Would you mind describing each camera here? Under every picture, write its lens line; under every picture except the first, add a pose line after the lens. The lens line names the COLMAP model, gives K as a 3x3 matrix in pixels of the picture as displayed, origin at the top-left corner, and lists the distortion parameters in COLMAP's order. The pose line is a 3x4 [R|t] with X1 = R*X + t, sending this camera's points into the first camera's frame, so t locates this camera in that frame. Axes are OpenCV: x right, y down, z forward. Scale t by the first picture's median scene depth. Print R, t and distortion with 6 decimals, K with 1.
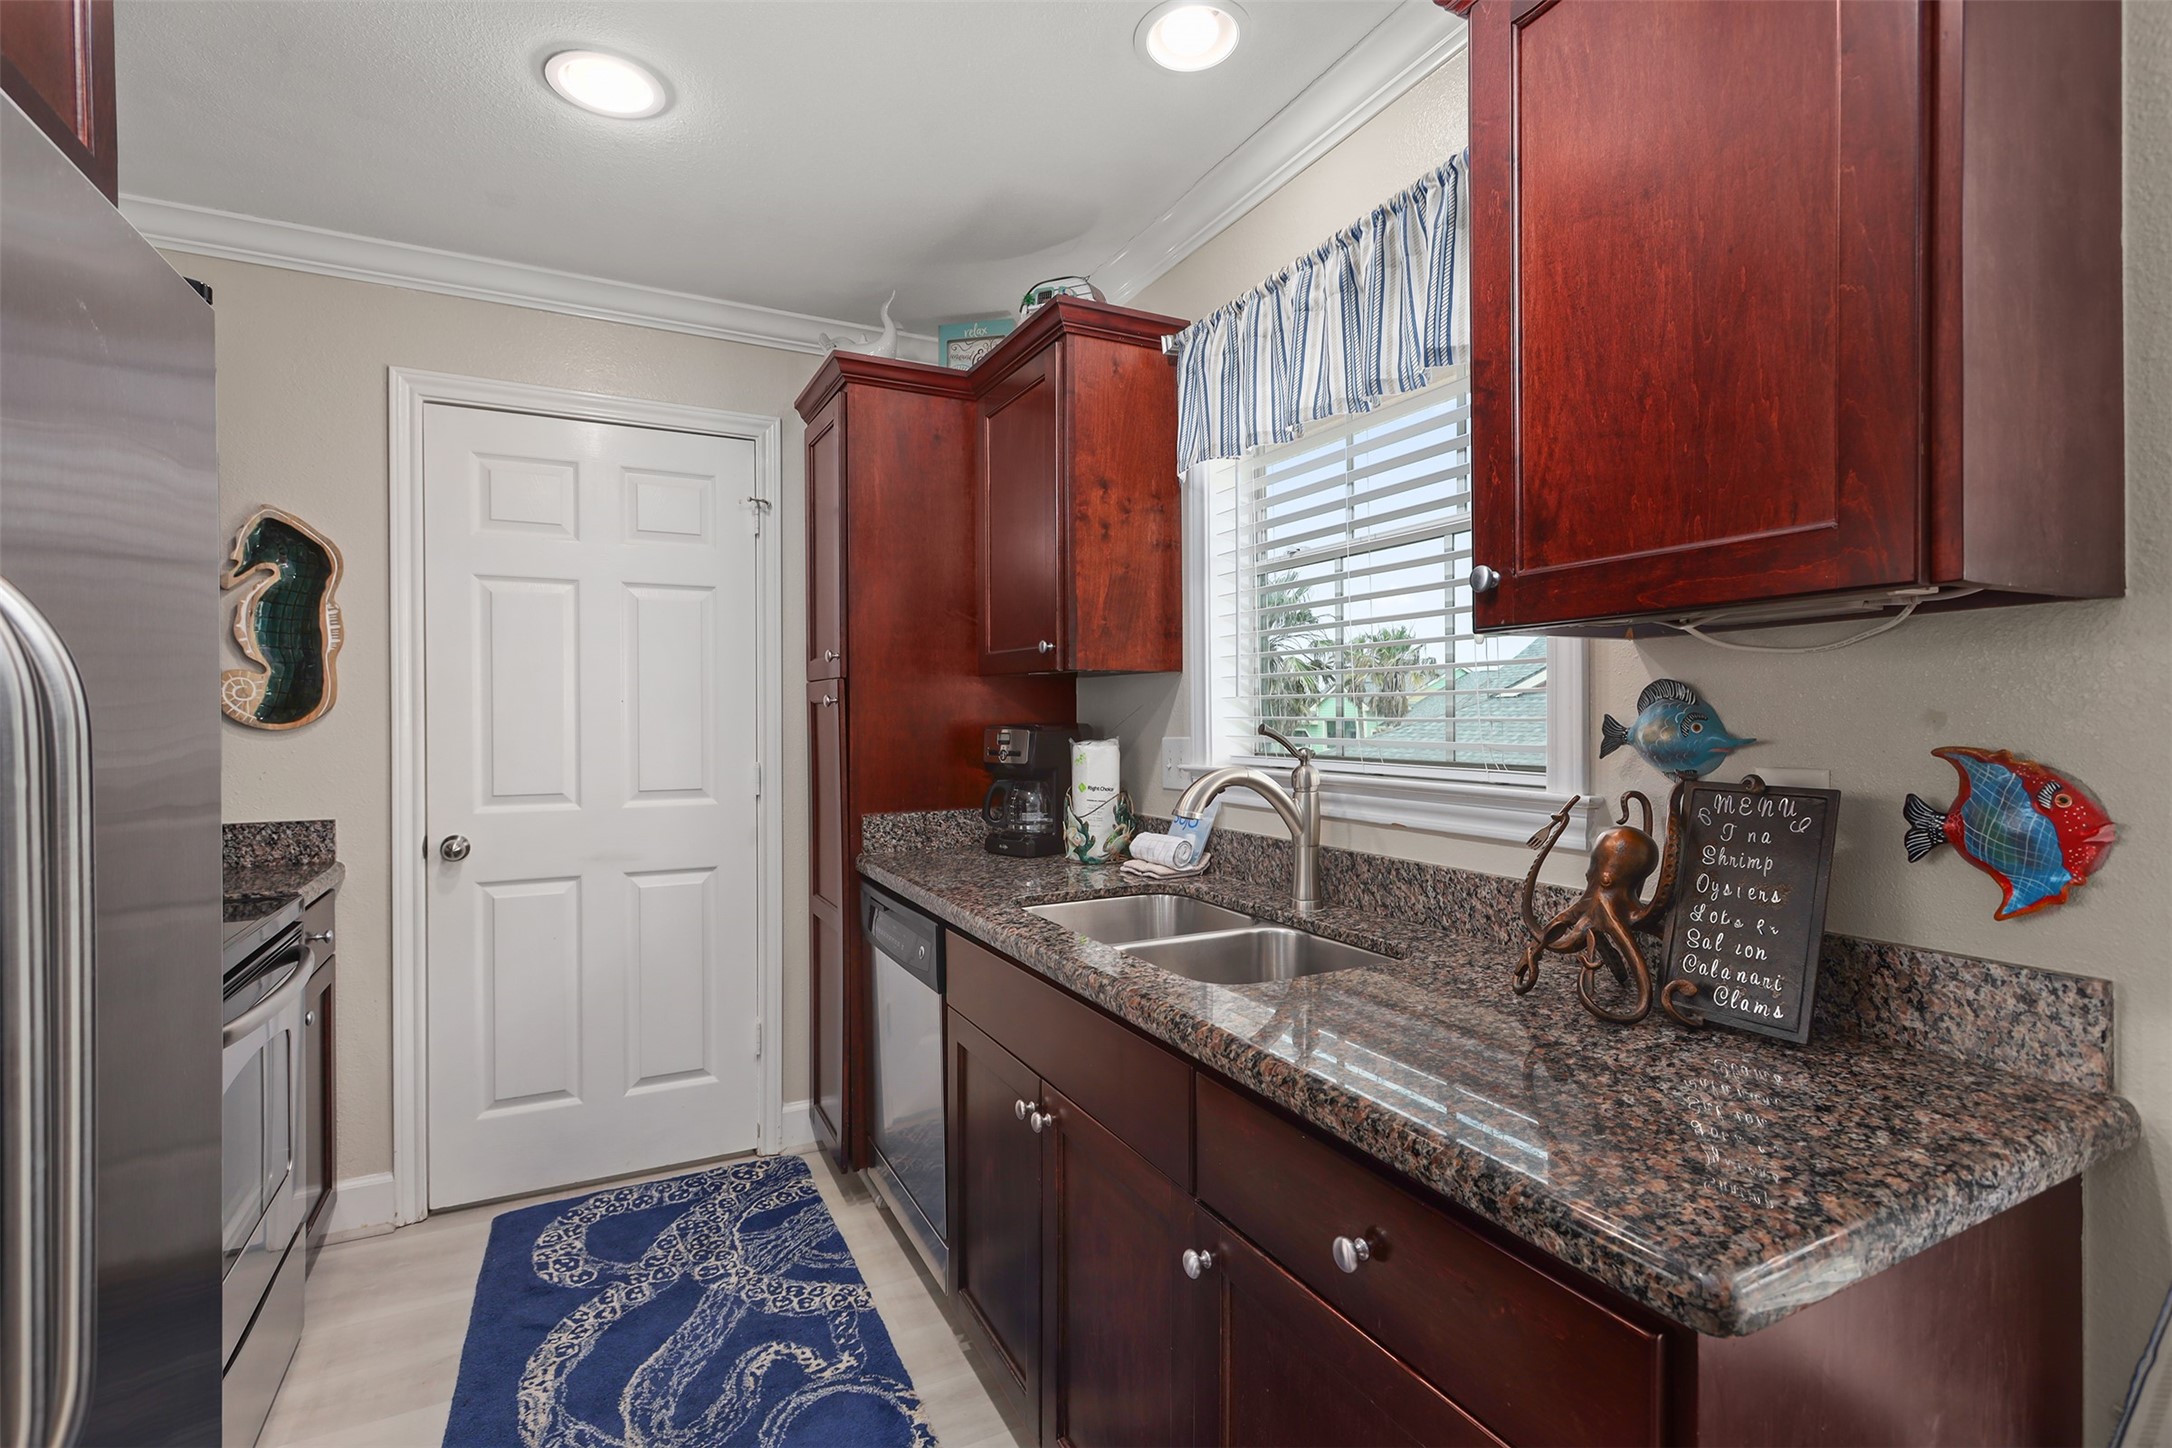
lens RADIAL K [[989.9, 0, 1088.2], [0, 989.9, 680.6], [0, 0, 1]] dist [0.019926, -0.007257]
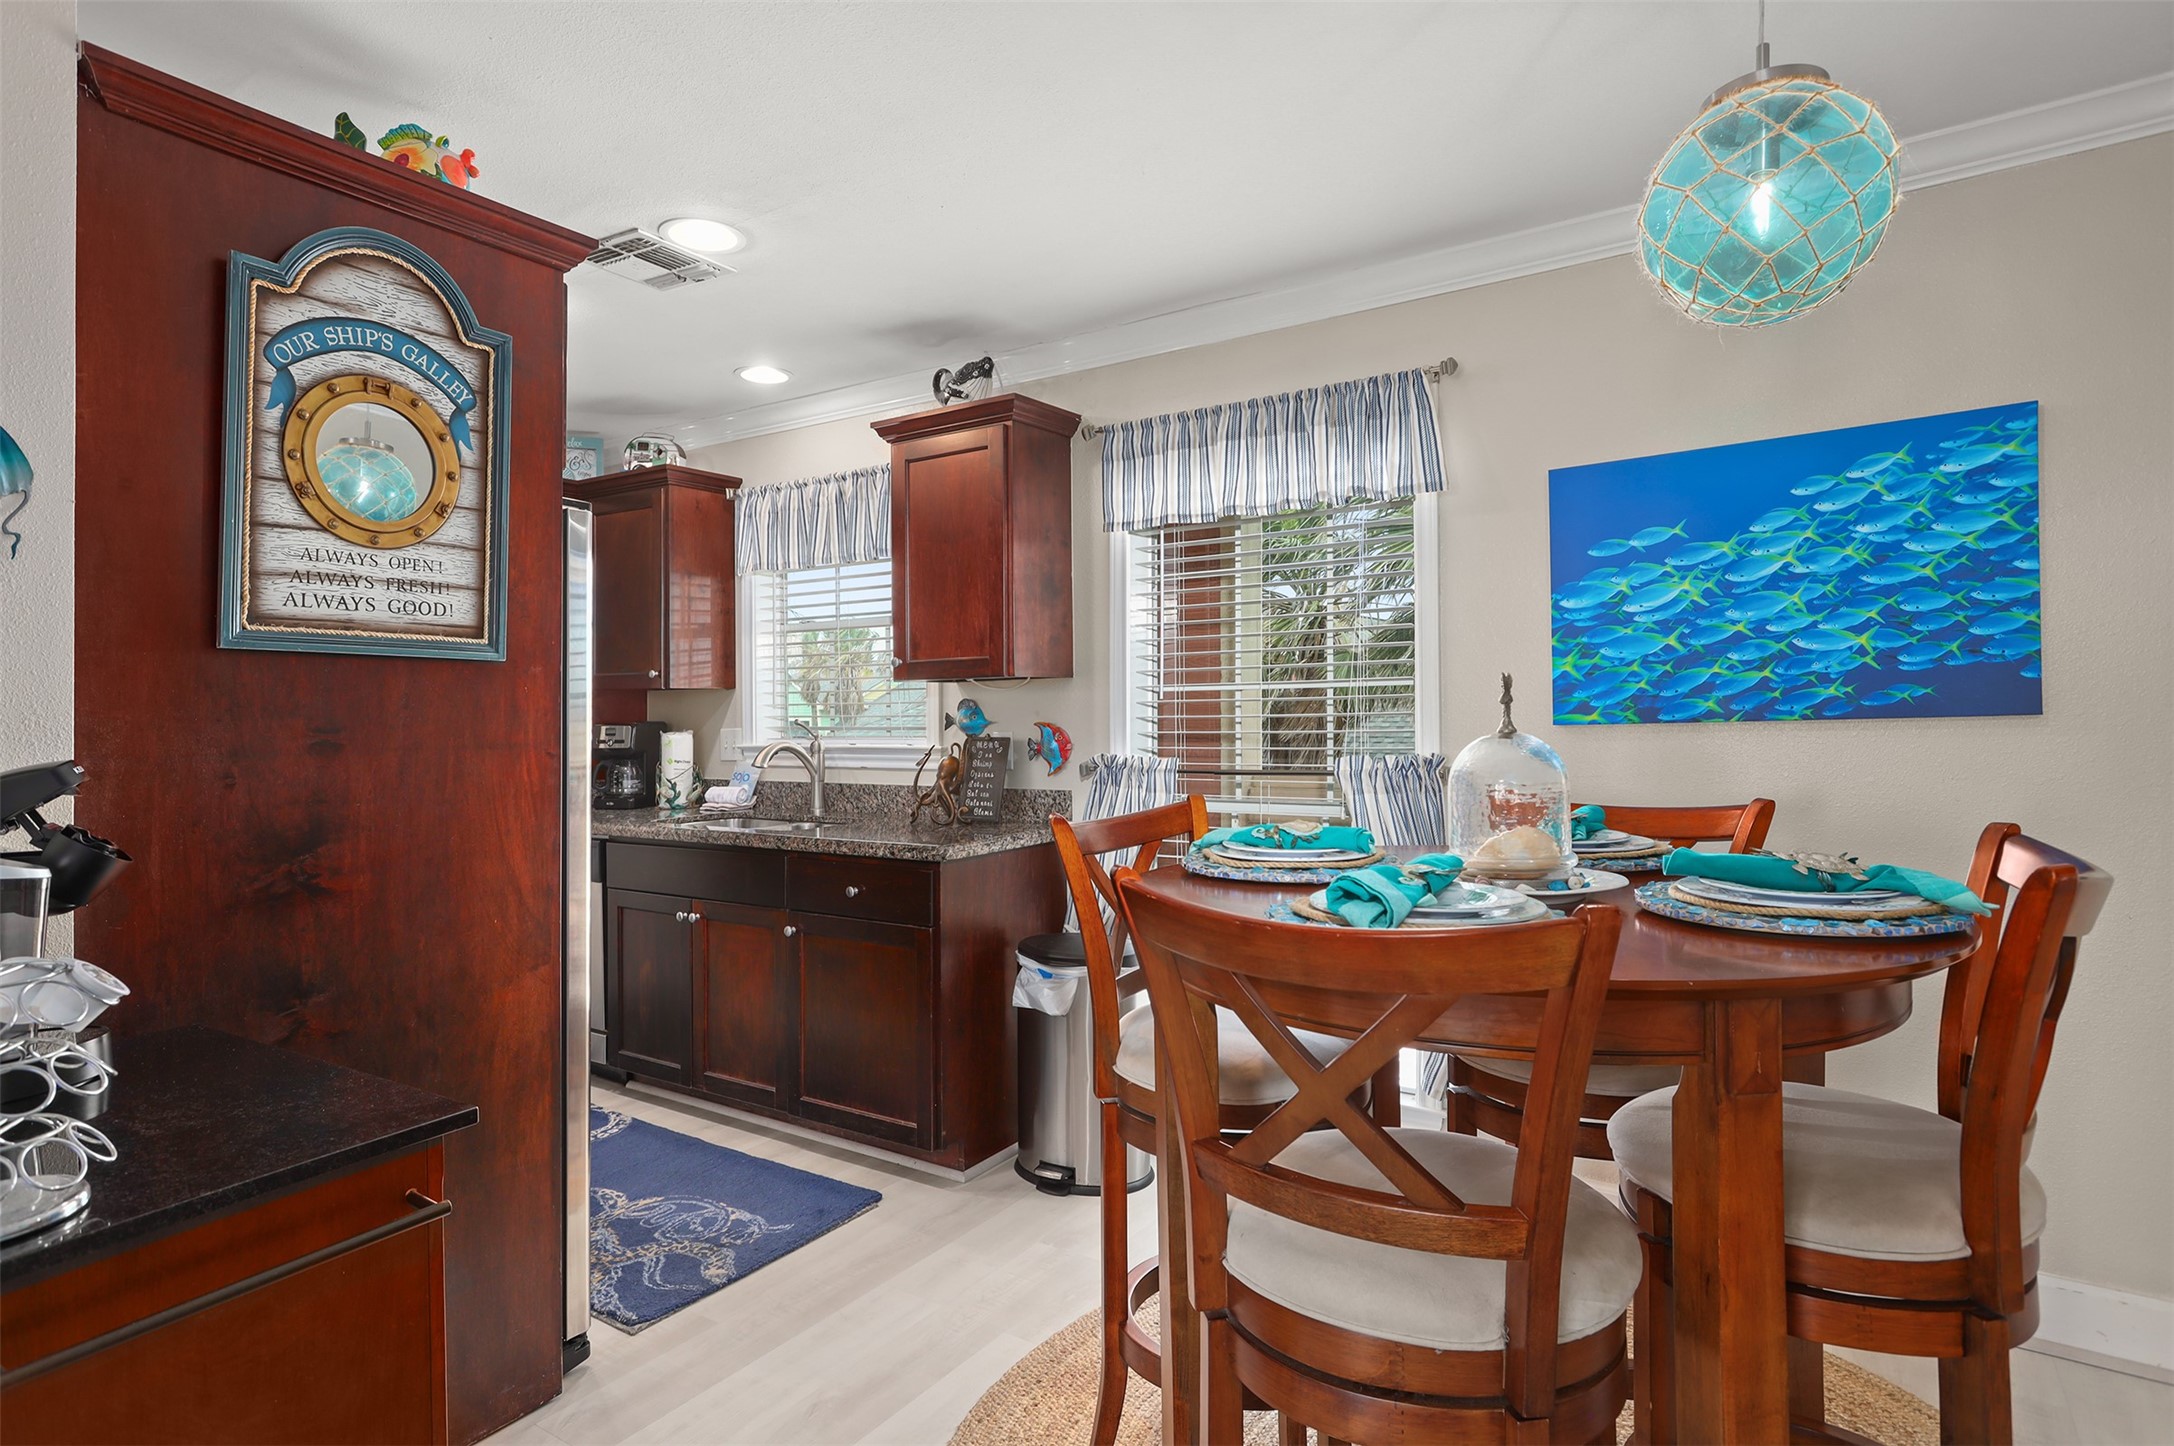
lens RADIAL K [[1153.5, 0, 1079.6], [0, 1153.5, 726.1], [0, 0, 1]] dist [-0.007799, -0.000939]
pose [[0.878613, -0.014011, 0.477329, -0.416846], [-0.007267, 0.999061, 0.042702, -0.042884], [-0.477479, -0.040987, 0.877687, -1.251424]]
